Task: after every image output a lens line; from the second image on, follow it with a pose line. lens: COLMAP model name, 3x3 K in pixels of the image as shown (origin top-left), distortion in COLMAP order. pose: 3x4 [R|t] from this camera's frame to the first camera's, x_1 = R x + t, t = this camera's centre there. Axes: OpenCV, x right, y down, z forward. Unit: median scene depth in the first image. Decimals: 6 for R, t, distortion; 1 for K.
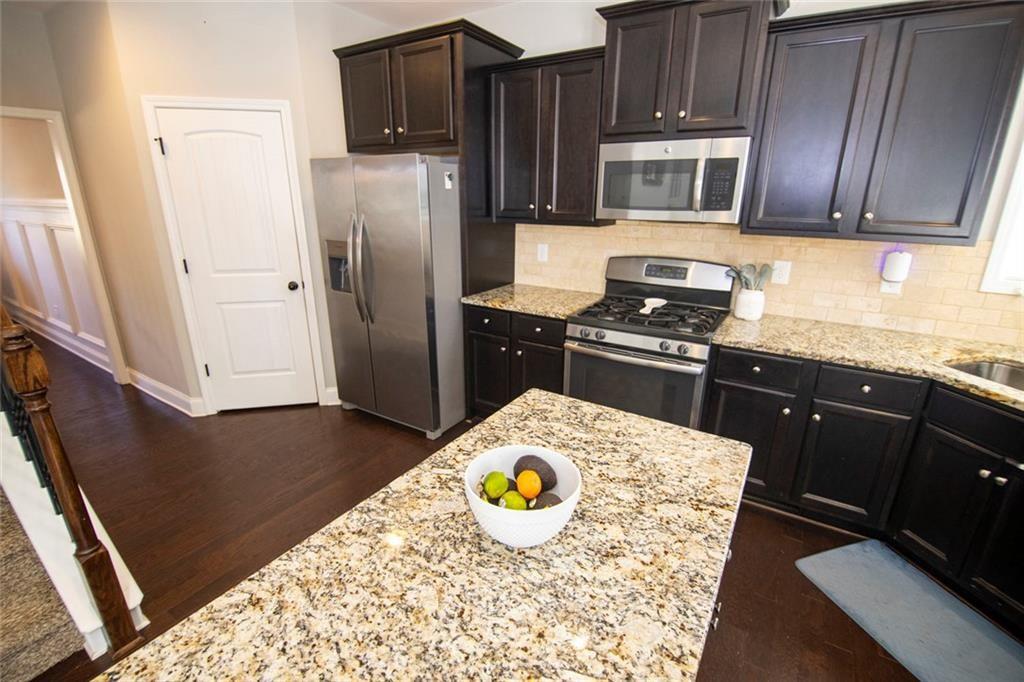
lens RADIAL K [[458.6, 0, 512.0], [0, 458.6, 341.0], [0, 0, 1]] dist [-0.018259, -0.001763]
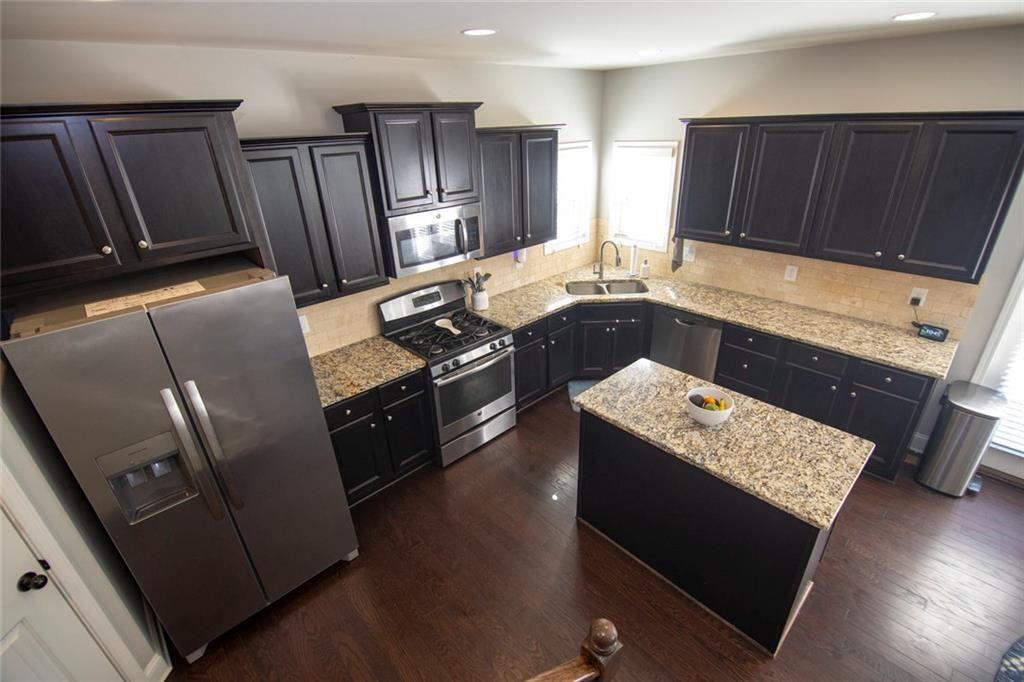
lens RADIAL K [[458.6, 0, 512.0], [0, 458.6, 341.0], [0, 0, 1]] dist [-0.018259, -0.001763]
pose [[0.249454, -0.431601, 0.866887, -0.951429], [0.326326, 0.880295, 0.344373, -0.506787], [-0.911748, 0.196983, 0.360435, 0.411230]]
